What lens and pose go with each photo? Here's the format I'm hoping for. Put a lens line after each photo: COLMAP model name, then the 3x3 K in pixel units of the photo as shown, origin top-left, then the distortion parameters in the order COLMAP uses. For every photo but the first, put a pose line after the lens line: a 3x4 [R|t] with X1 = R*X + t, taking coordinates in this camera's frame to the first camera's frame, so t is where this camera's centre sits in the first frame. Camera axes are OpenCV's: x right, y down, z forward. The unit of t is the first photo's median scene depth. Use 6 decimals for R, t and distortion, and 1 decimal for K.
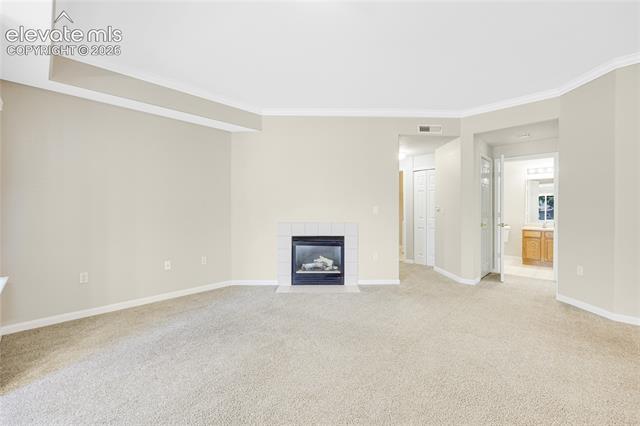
lens RADIAL K [[267.1, 0, 320.0], [0, 267.1, 213.0], [0, 0, 1]] dist [-0.001328, -0.000245]
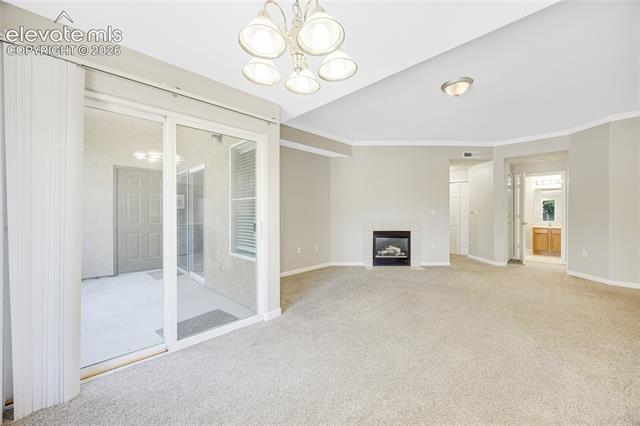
lens RADIAL K [[247.1, 0, 317.9], [0, 247.1, 212.9], [0, 0, 1]] dist [0.000890, 0.000281]
pose [[0.999873, 0.002919, -0.015644, -0.370011], [-0.002987, 0.999986, -0.004308, -0.002528], [0.015631, 0.004354, 0.999868, -0.304176]]
